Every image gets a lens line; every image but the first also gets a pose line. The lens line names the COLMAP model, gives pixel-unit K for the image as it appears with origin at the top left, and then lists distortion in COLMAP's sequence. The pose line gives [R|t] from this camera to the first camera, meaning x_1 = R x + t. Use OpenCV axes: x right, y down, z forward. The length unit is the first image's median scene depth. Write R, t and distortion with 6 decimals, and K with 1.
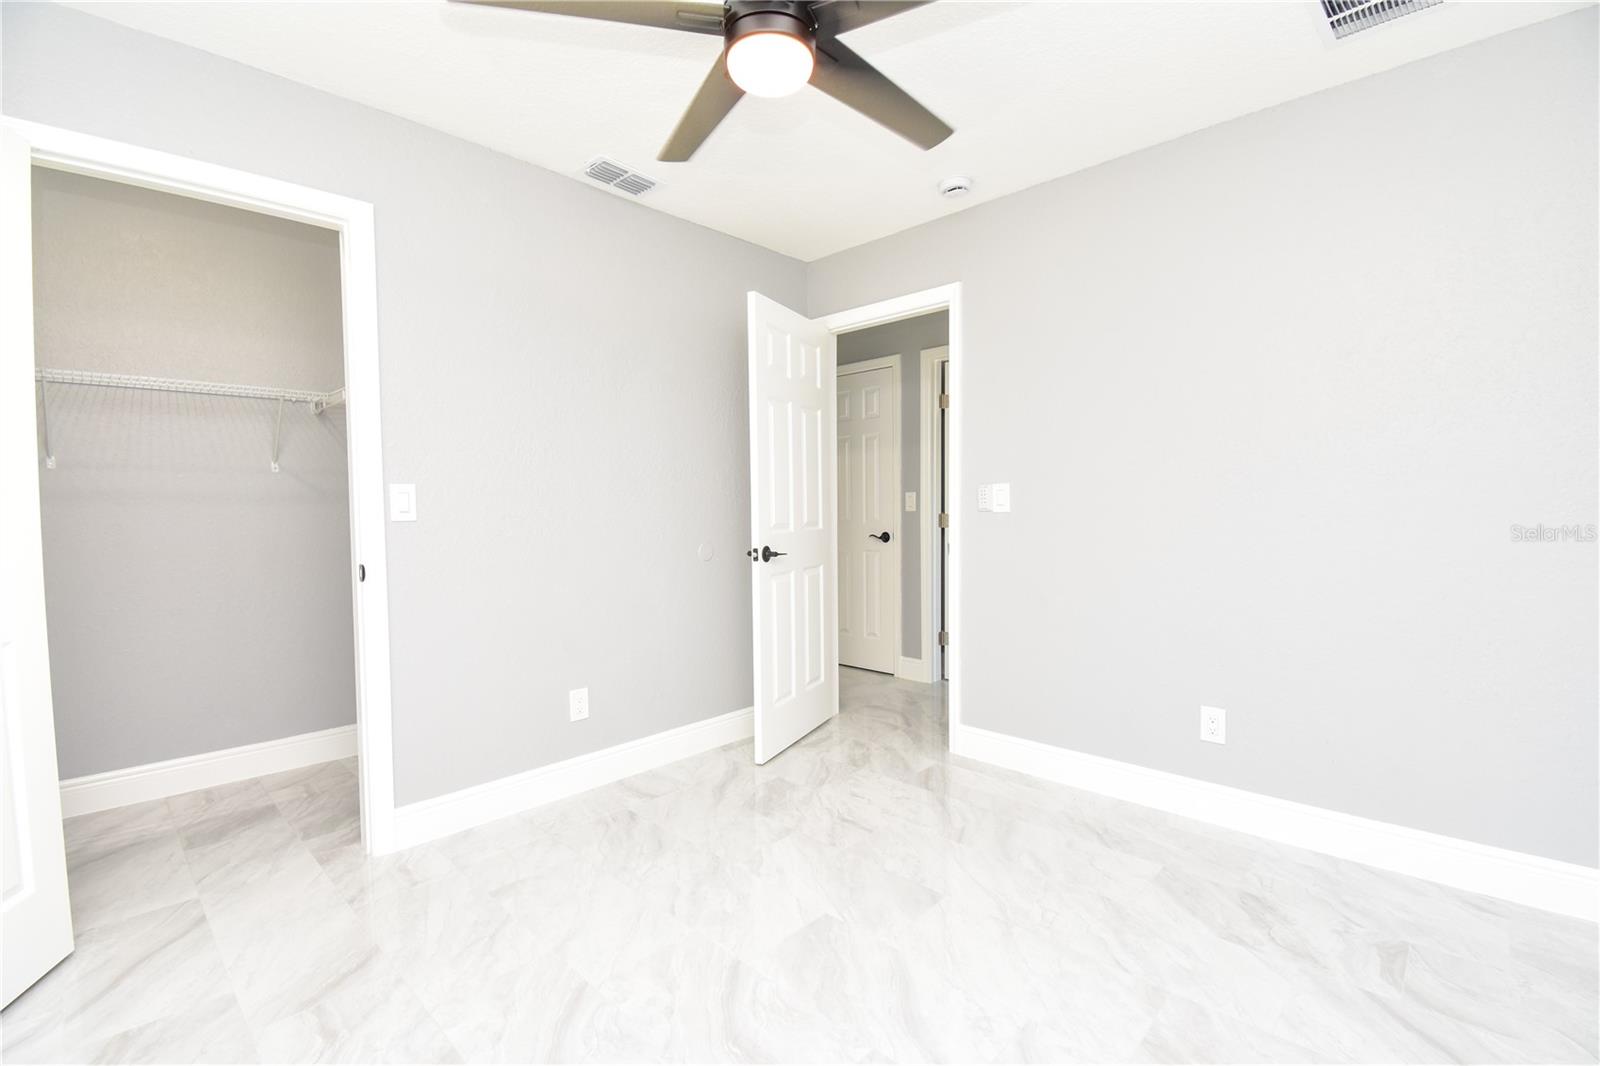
lens RADIAL K [[703.7, 0, 800.0], [0, 703.7, 533.0], [0, 0, 1]] dist [0.019435, -0.025608]
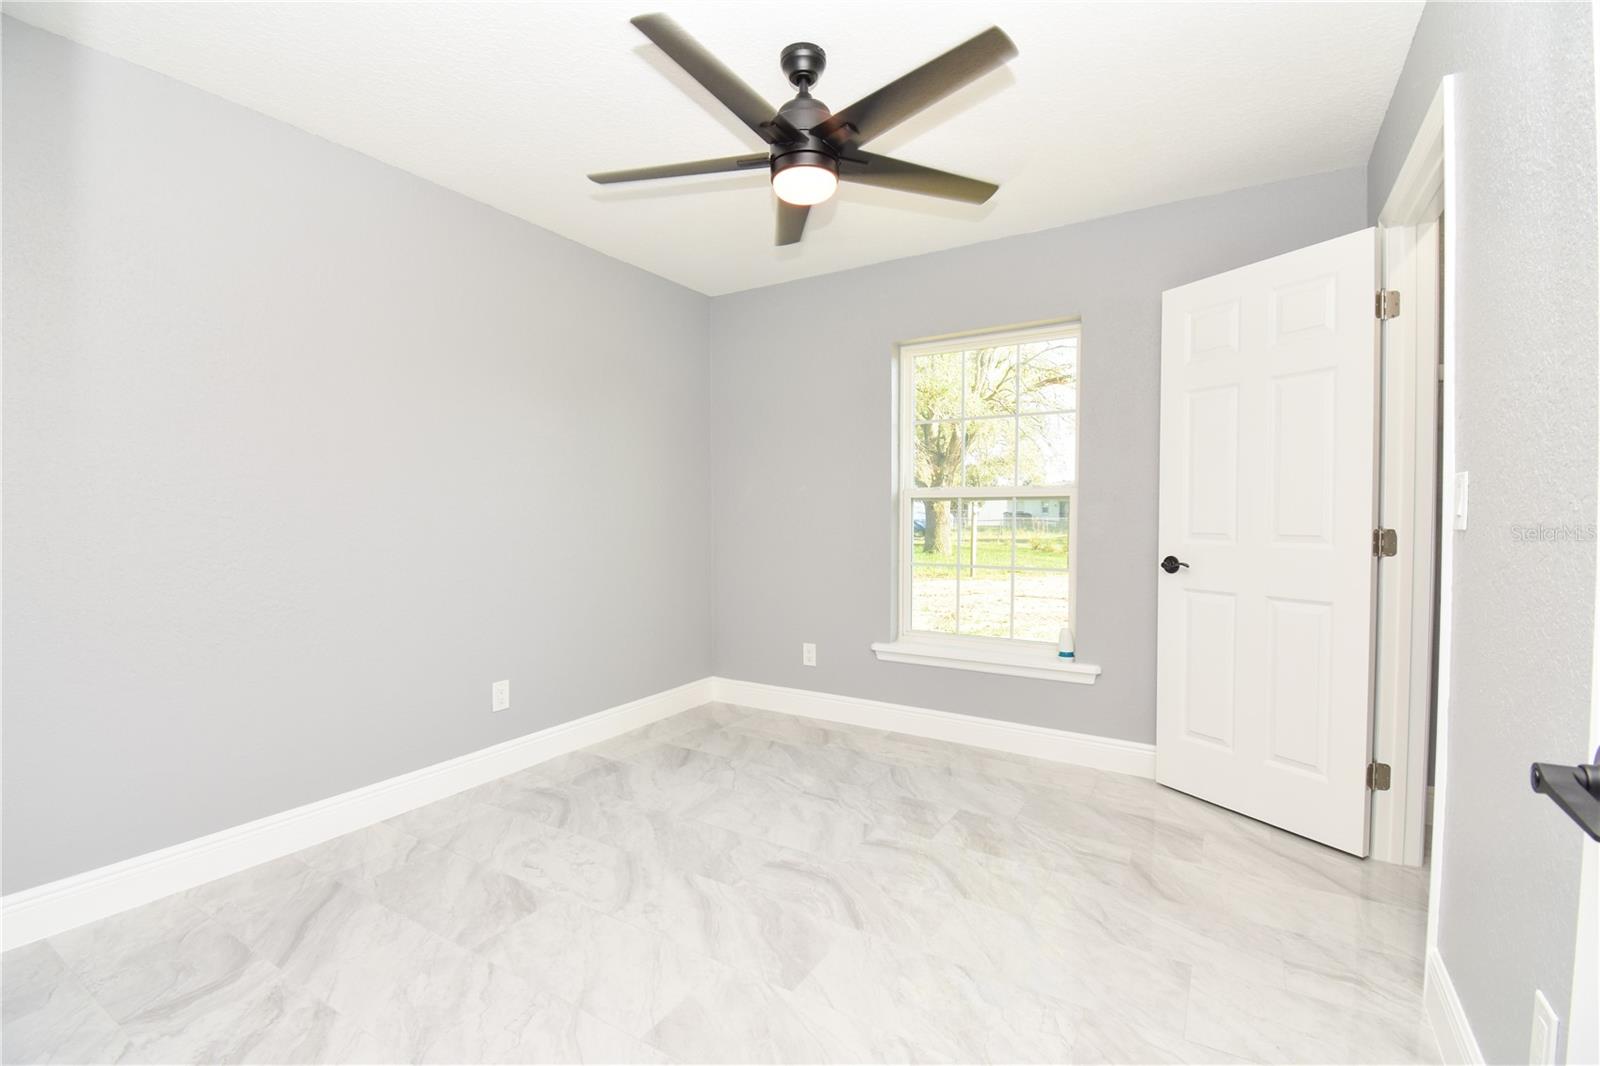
lens RADIAL K [[703.7, 0, 800.0], [0, 703.7, 533.0], [0, 0, 1]] dist [0.019435, -0.025608]
pose [[-0.976812, 0.015032, -0.213572, 0.223614], [0.001531, 0.997997, 0.063242, -0.073537], [0.214095, 0.061449, -0.974878, 1.997686]]
